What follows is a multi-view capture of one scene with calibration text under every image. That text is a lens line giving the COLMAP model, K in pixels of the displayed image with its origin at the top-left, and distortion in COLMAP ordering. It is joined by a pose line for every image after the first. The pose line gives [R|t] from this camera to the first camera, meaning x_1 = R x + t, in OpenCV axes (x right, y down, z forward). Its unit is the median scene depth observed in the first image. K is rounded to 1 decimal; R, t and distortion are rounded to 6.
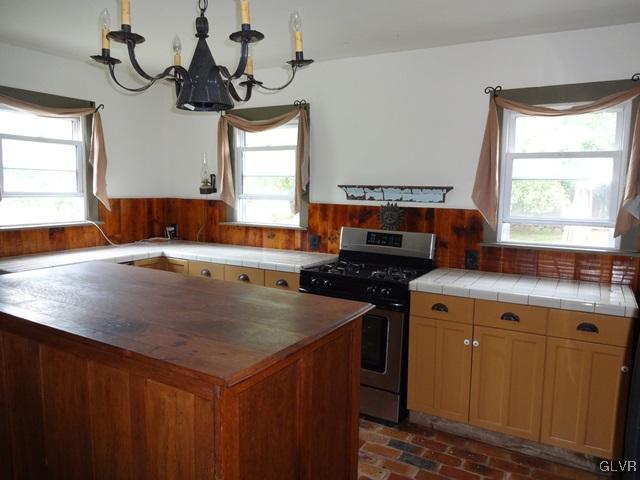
lens RADIAL K [[471.9, 0, 317.2], [0, 471.9, 239.4], [0, 0, 1]] dist [-0.002850, -0.017496]
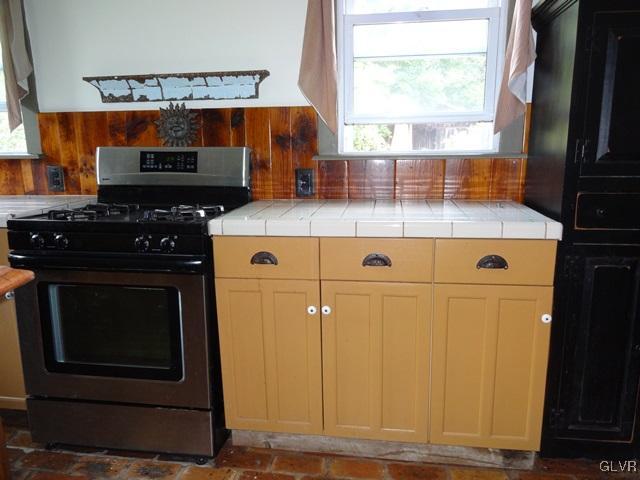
lens RADIAL K [[471.9, 0, 321.3], [0, 471.9, 240.8], [0, 0, 1]] dist [-0.002850, -0.017496]
pose [[0.925813, -0.102940, 0.363694, 0.092681], [0.069837, 0.992220, 0.103064, 0.053897], [-0.371474, -0.070019, 0.925800, 0.348988]]
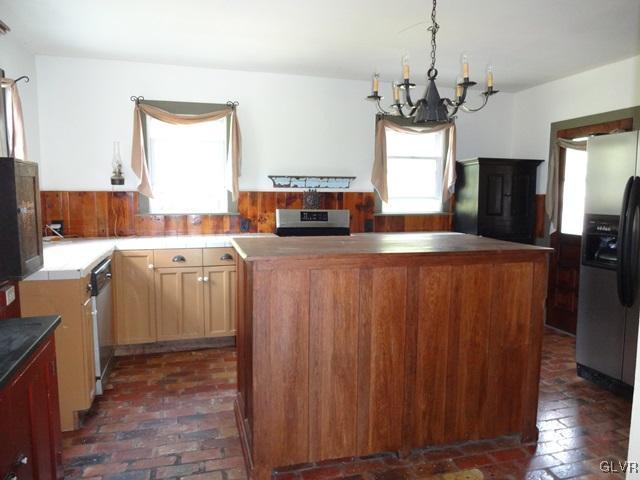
lens RADIAL K [[471.9, 0, 317.6], [0, 471.9, 242.1], [0, 0, 1]] dist [-0.002850, -0.017496]
pose [[0.700065, -0.088506, 0.708573, -0.810827], [0.087337, 0.995452, 0.038051, 0.022507], [-0.708718, 0.035246, 0.704611, 0.060051]]
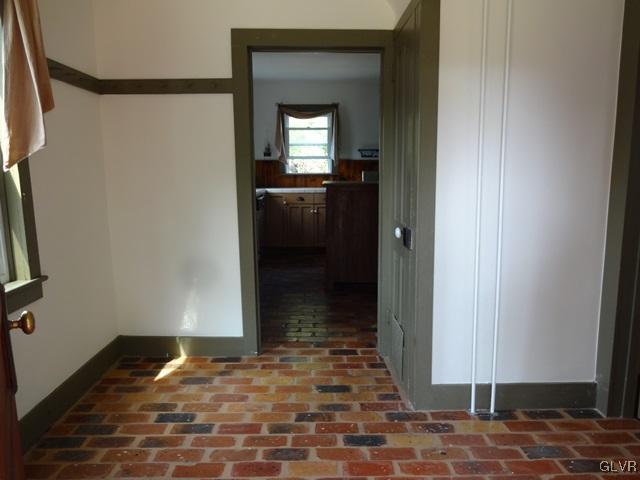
lens RADIAL K [[471.9, 0, 322.9], [0, 471.9, 239.5], [0, 0, 1]] dist [-0.002850, -0.017496]
pose [[0.862684, -0.095159, 0.496711, -1.143885], [0.071246, 0.995211, 0.066922, 0.117270], [-0.500700, -0.022344, 0.865332, -0.629162]]
